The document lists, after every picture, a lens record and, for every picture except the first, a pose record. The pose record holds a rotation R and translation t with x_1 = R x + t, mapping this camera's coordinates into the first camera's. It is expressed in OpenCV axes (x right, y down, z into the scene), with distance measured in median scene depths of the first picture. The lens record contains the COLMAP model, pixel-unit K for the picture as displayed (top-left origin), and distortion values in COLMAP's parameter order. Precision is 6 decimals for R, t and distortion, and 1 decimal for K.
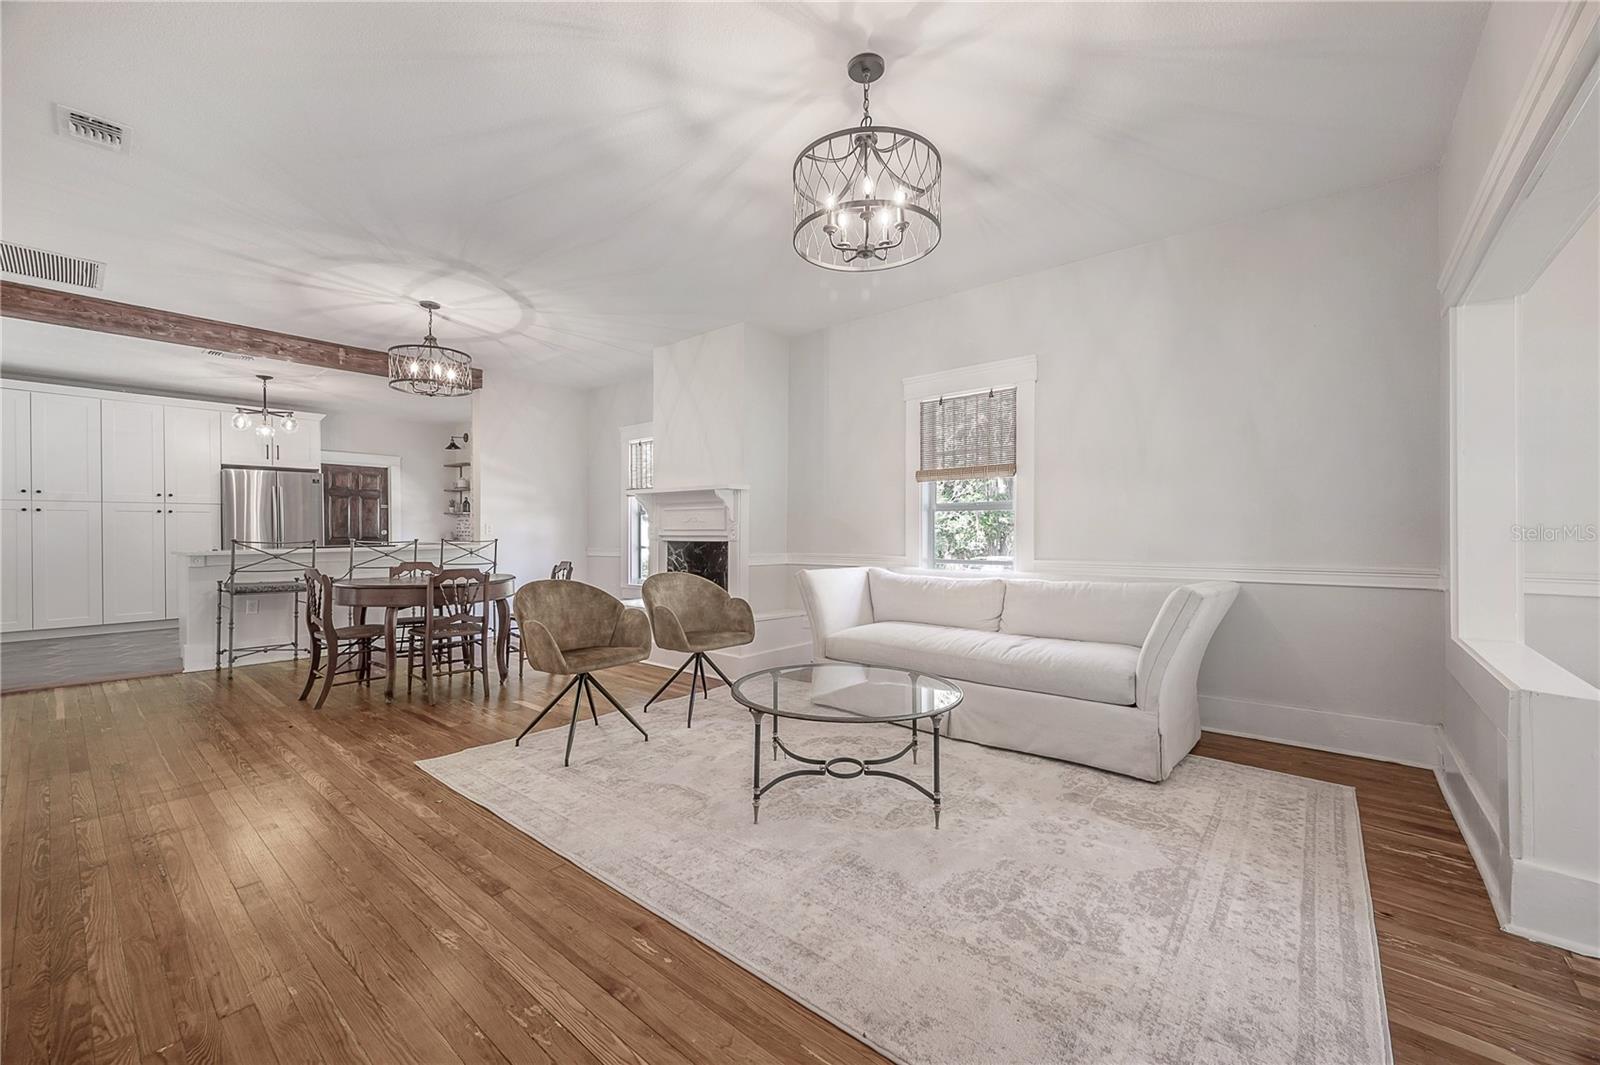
lens RADIAL K [[634.4, 0, 800.0], [0, 634.4, 532.5], [0, 0, 1]] dist [-0.001797, 0.000111]
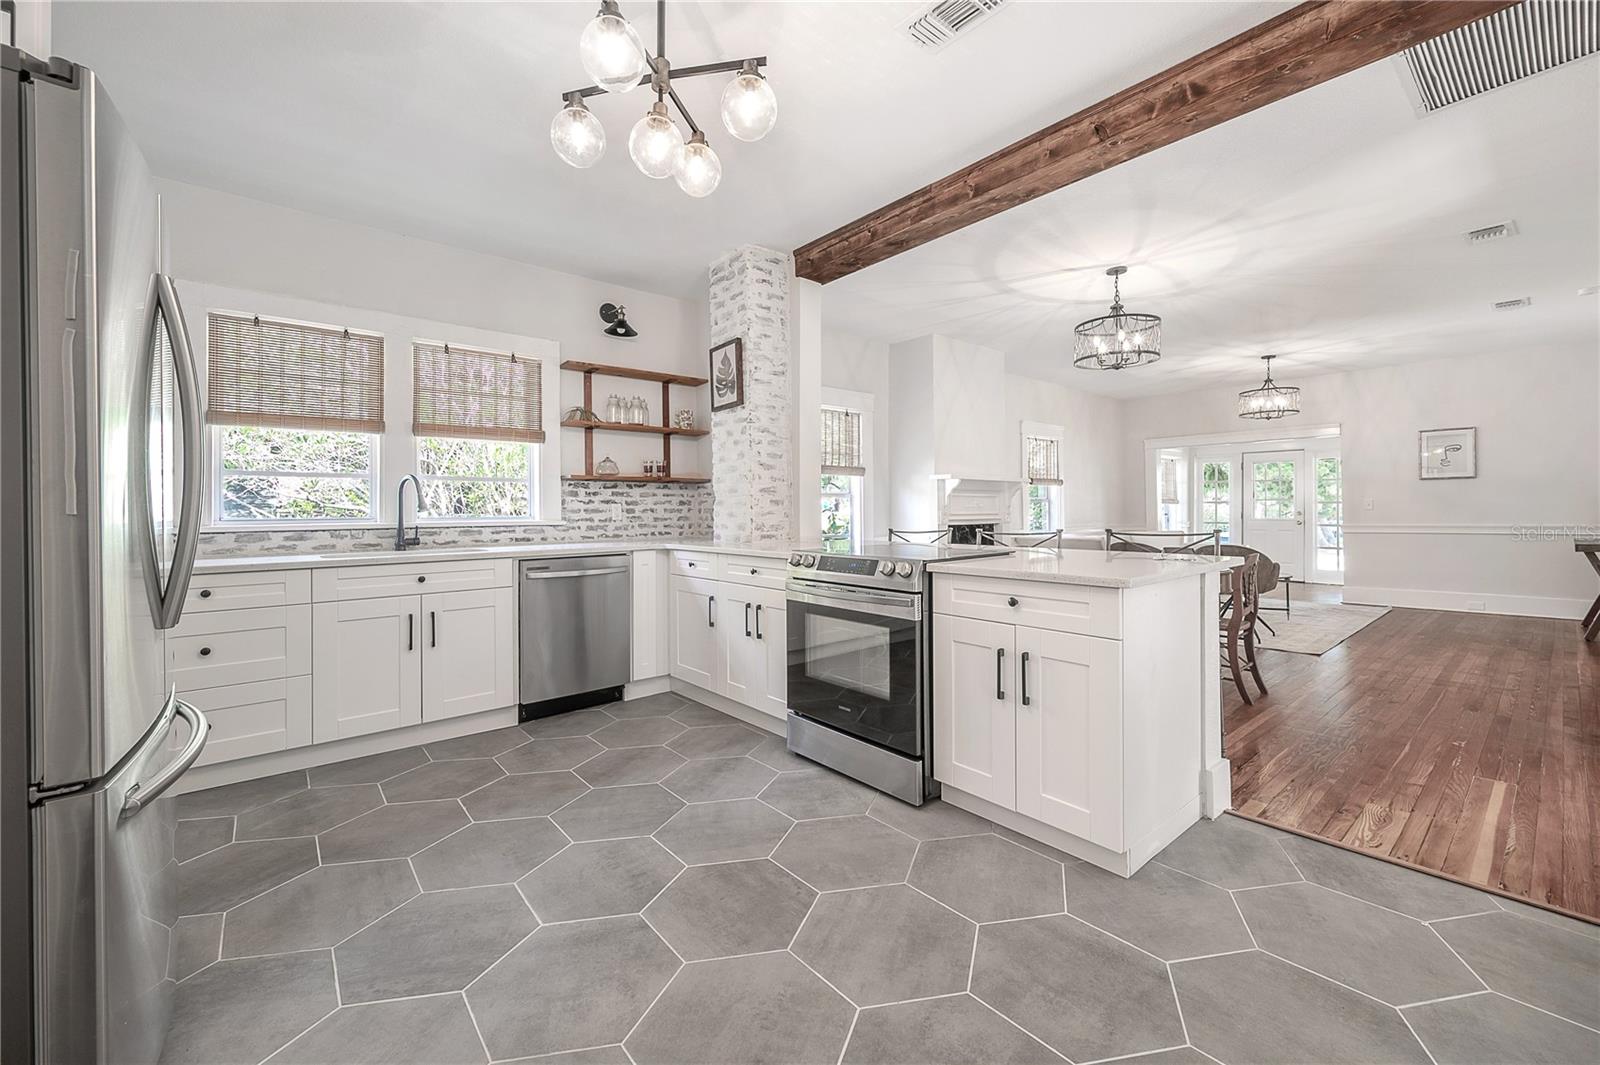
lens RADIAL K [[643.5, 0, 813.1], [0, 643.5, 507.9], [0, 0, 1]] dist [0.000348, 0.000507]
pose [[0.161742, 0.007502, 0.986805, -1.596624], [0.012263, 0.999879, -0.009612, -0.009967], [-0.986757, 0.013656, 0.161630, 1.304746]]
